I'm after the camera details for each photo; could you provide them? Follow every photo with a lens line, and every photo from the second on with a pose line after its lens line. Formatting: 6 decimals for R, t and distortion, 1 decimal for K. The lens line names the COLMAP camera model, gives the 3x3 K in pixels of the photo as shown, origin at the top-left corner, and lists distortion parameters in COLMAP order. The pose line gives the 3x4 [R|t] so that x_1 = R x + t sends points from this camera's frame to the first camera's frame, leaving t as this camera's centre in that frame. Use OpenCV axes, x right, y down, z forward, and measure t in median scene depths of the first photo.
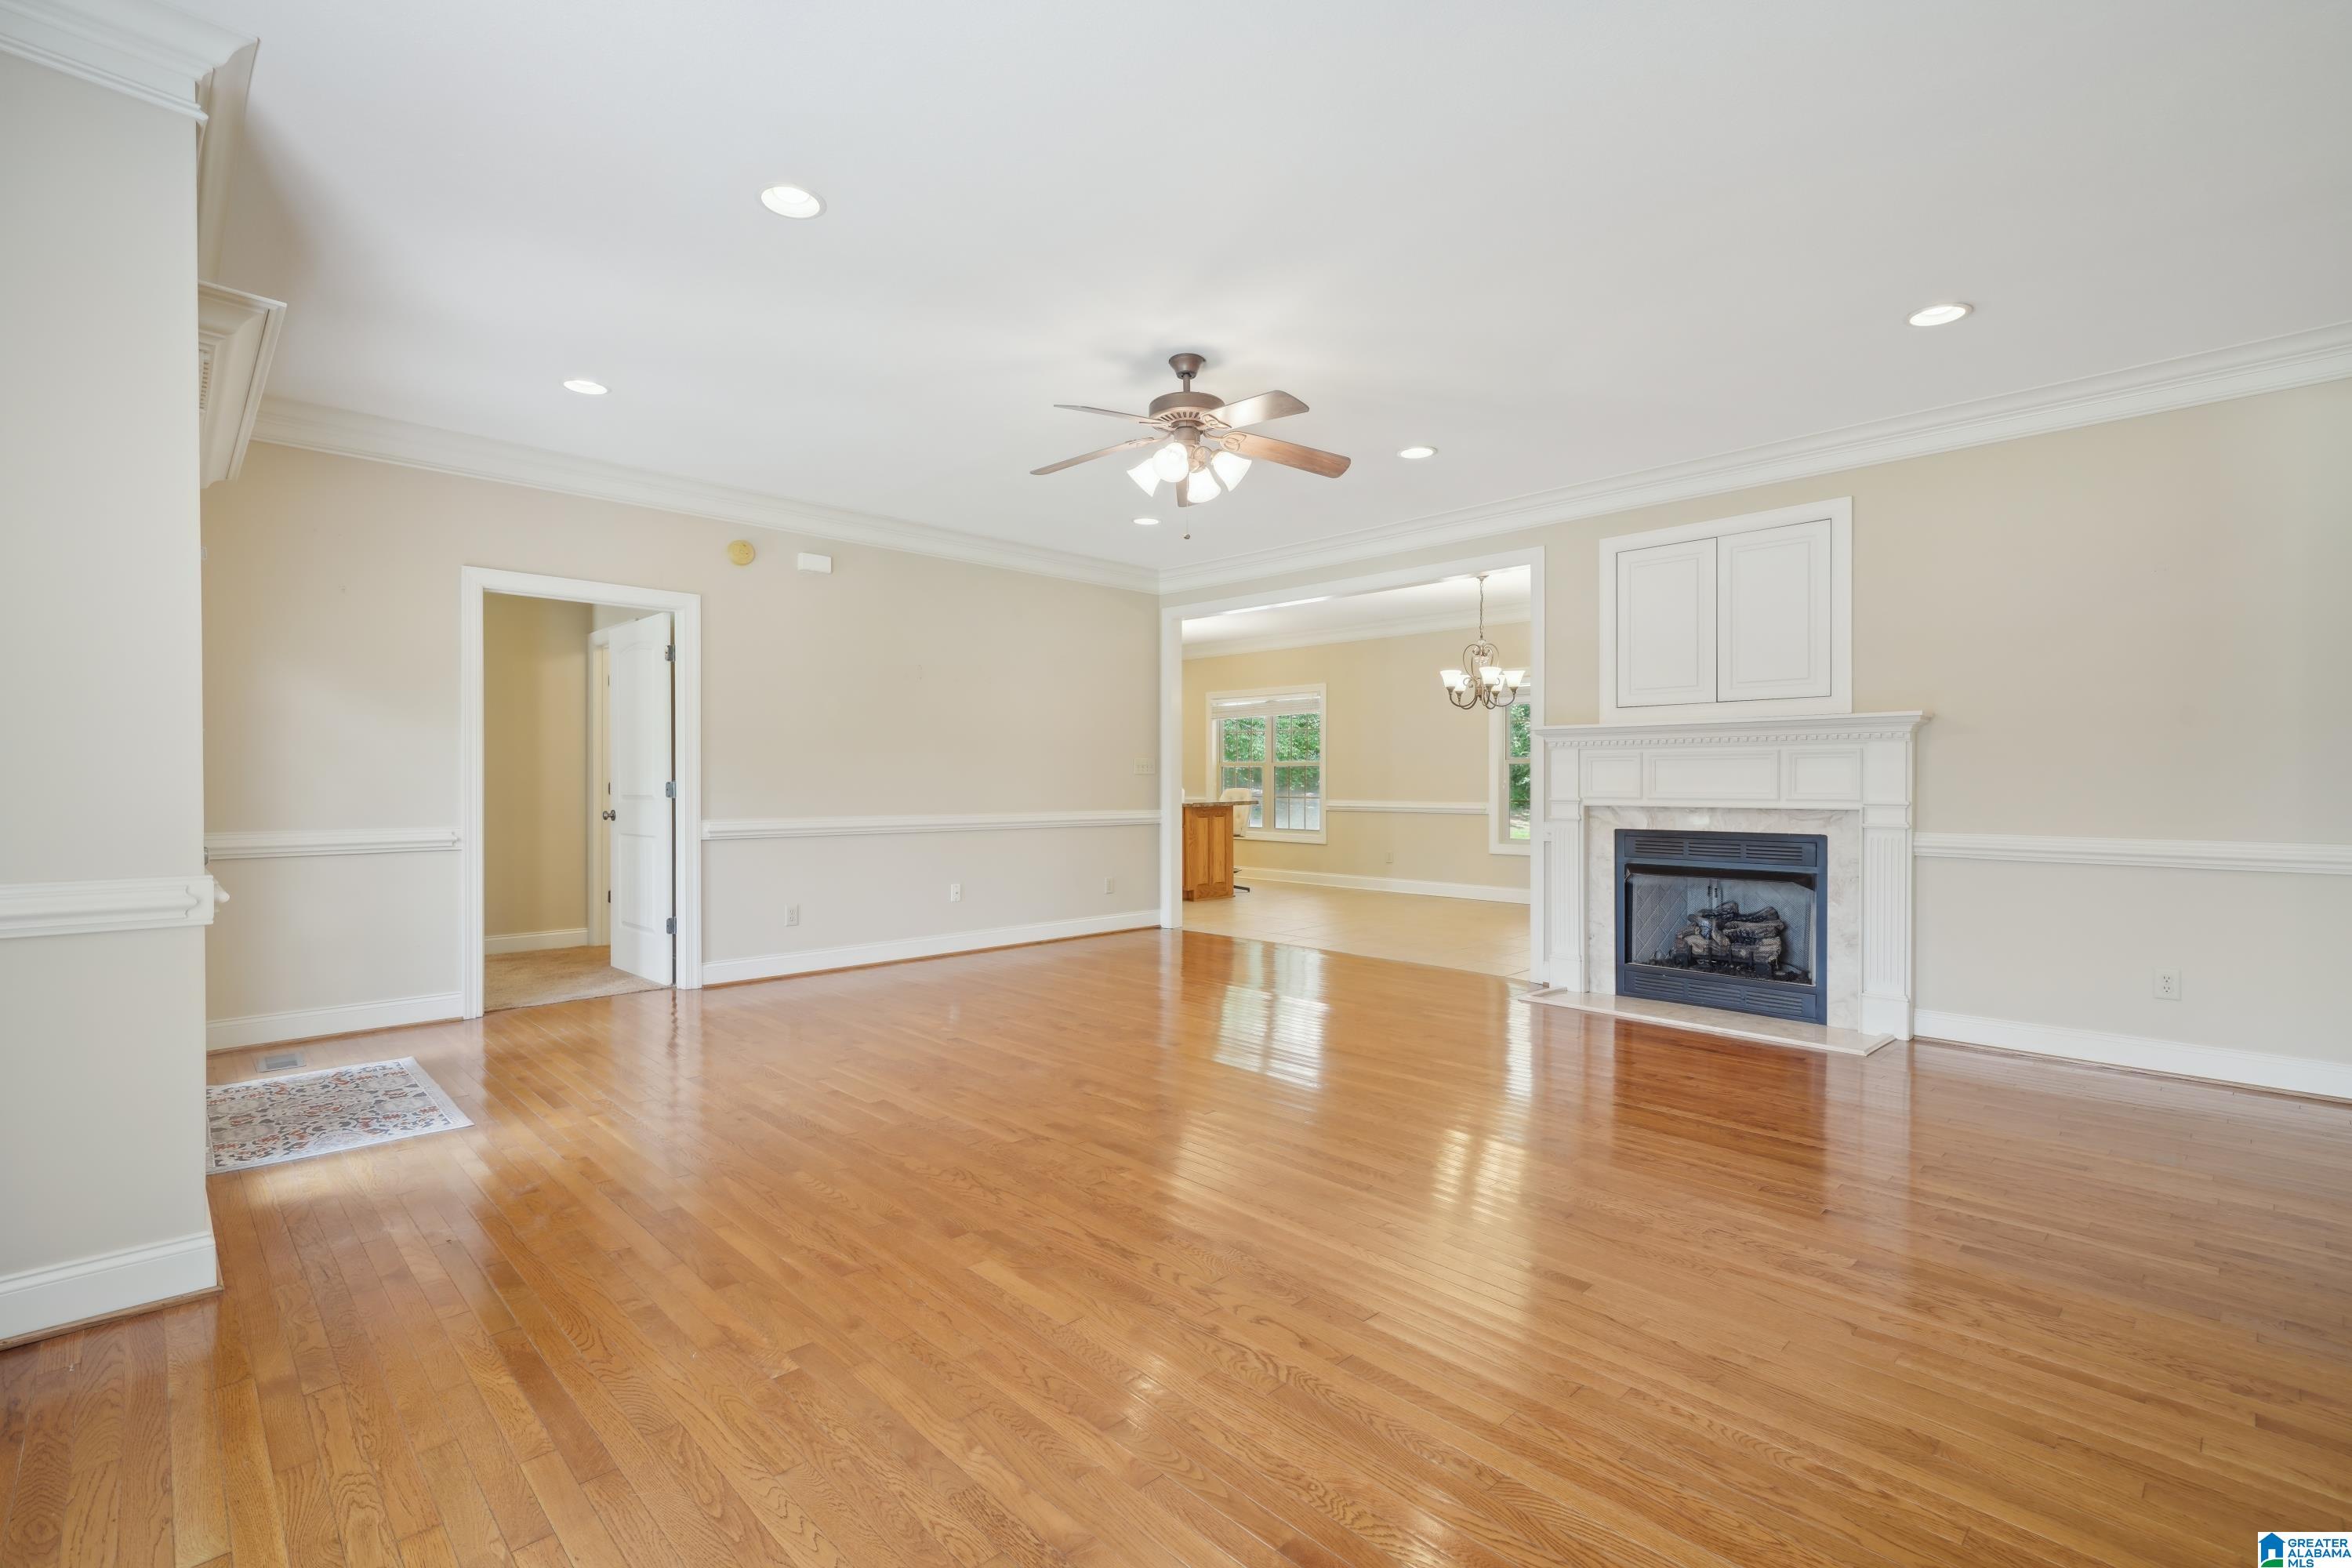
lens RADIAL K [[1044.4, 0, 1166.6], [0, 1044.4, 781.7], [0, 0, 1]] dist [-0.000065, -0.000018]
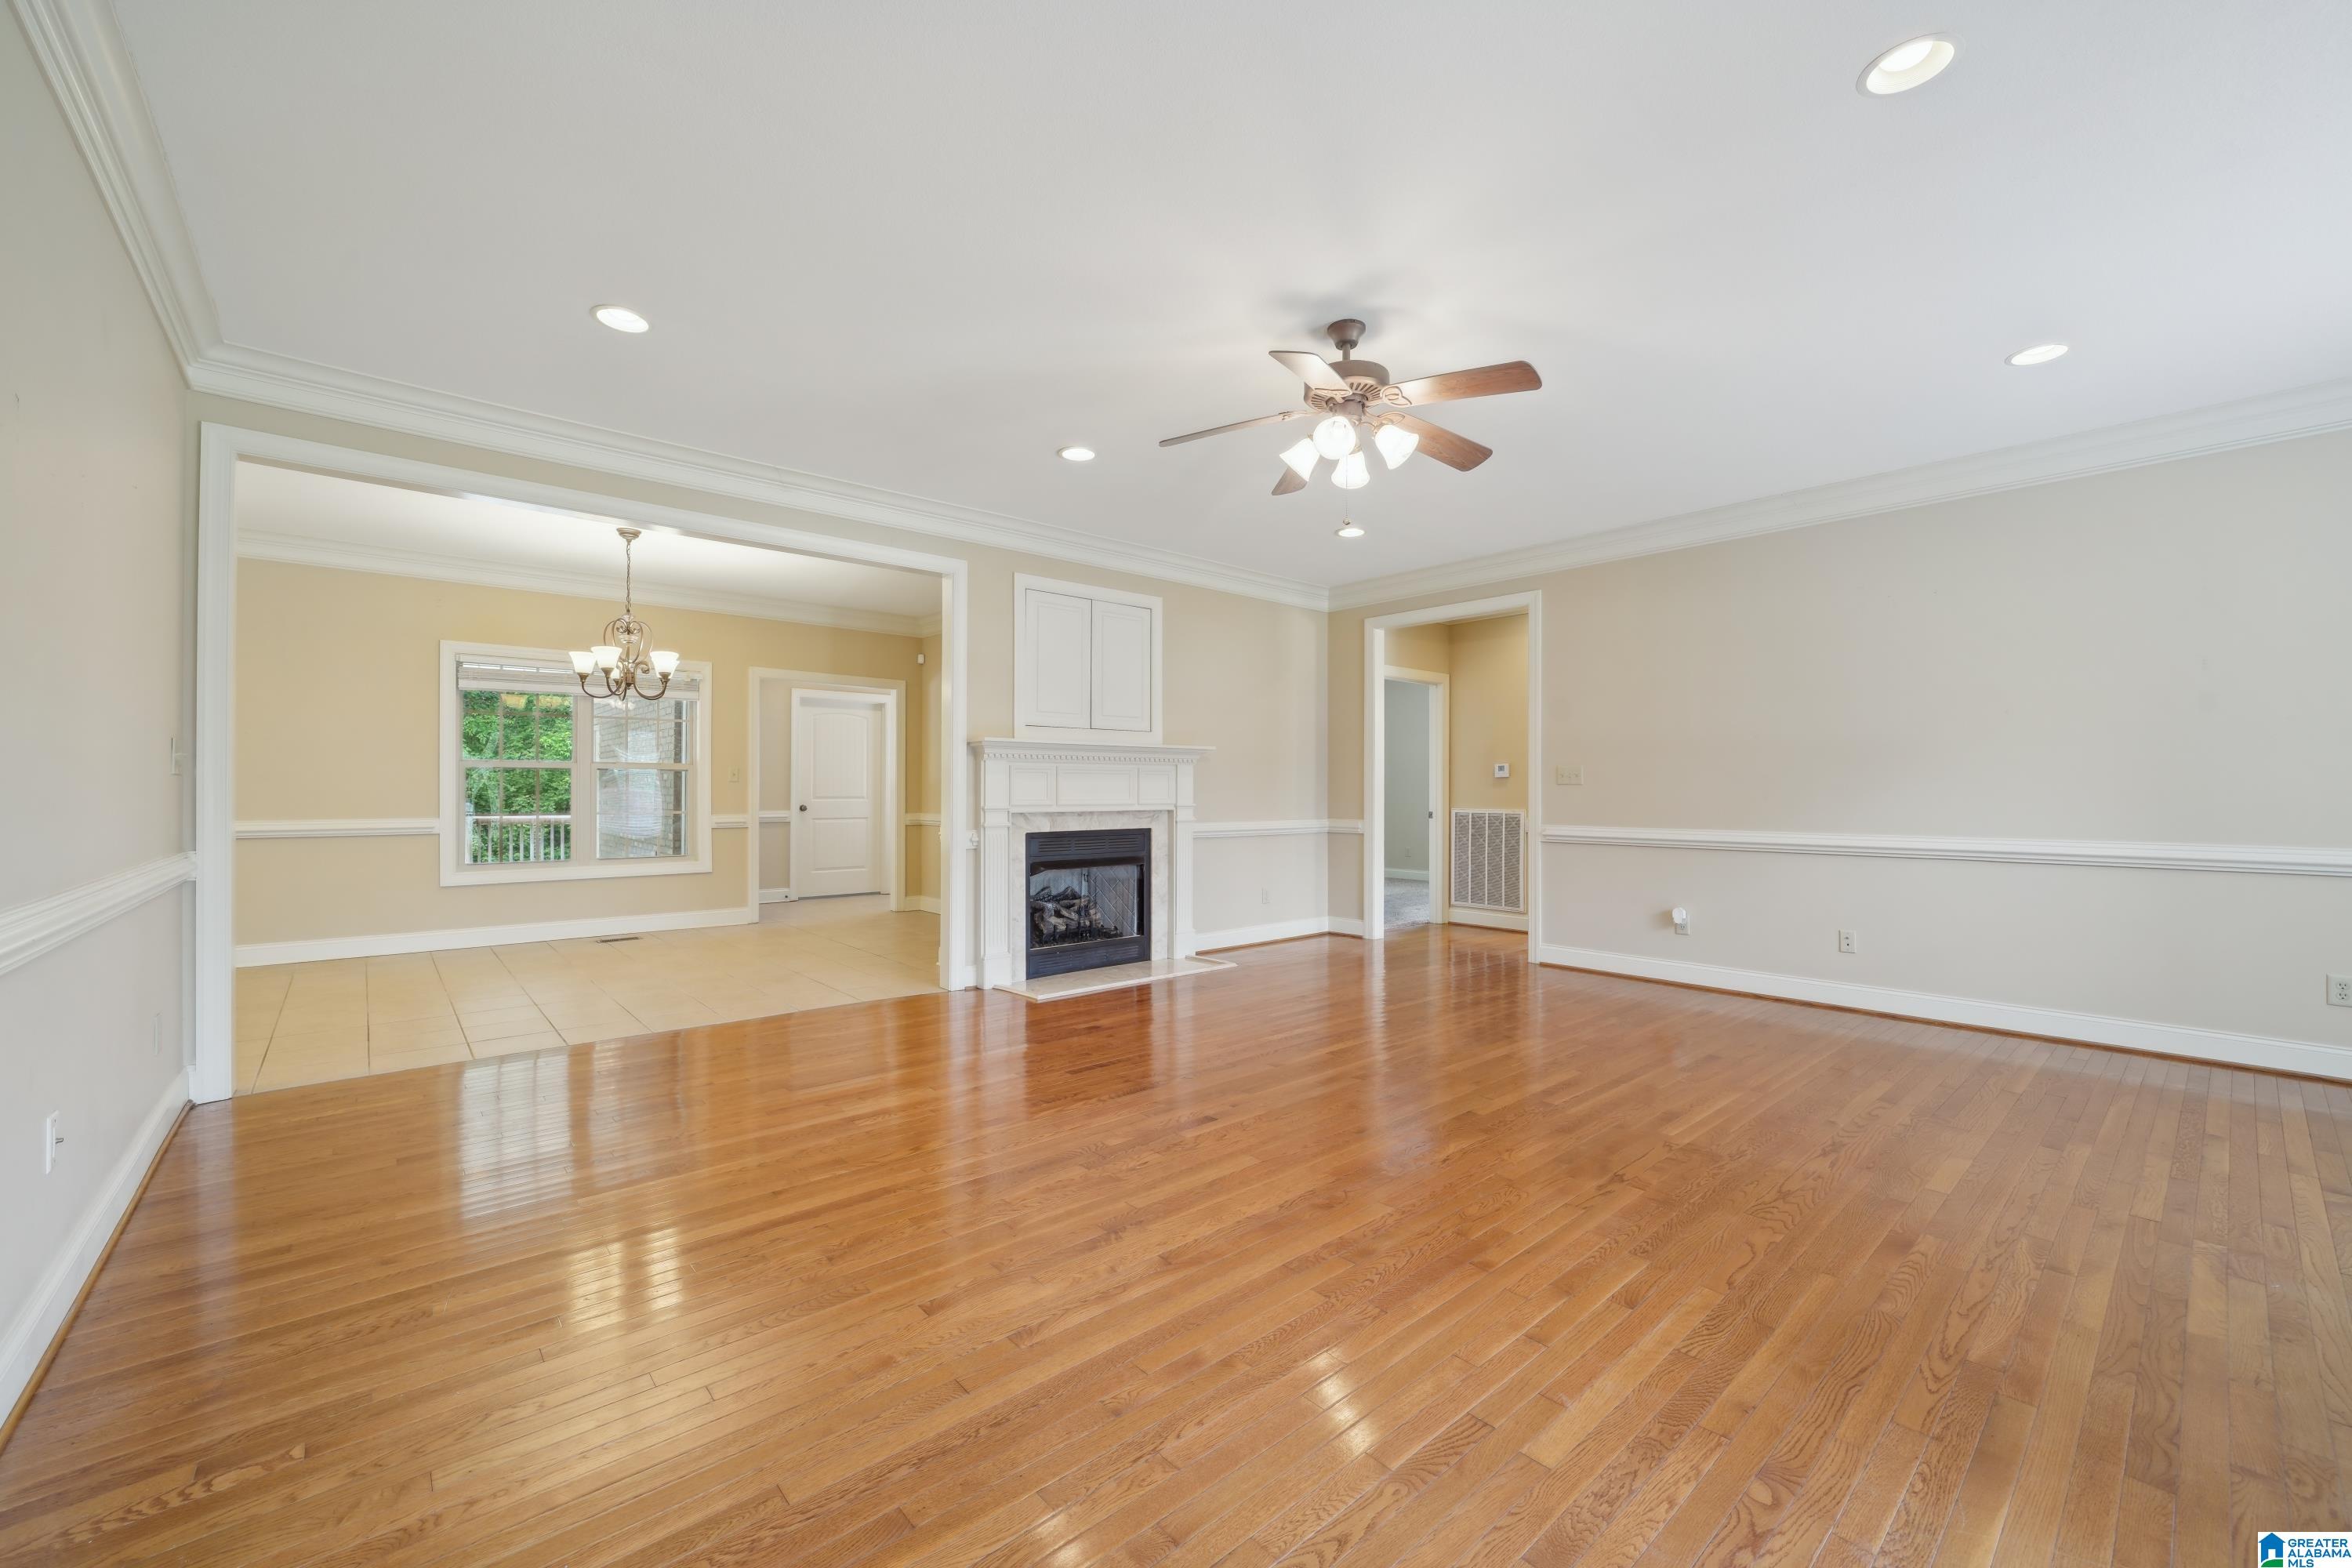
lens RADIAL K [[921.8, 0, 1175.0], [0, 921.8, 783.3], [0, 0, 1]] dist [-0.012512, -0.000311]
pose [[0.062932, 0.009423, 0.997973, -0.591604], [-0.002340, 0.999954, -0.009295, 0.000563], [-0.998015, -0.001750, 0.062951, 0.829760]]
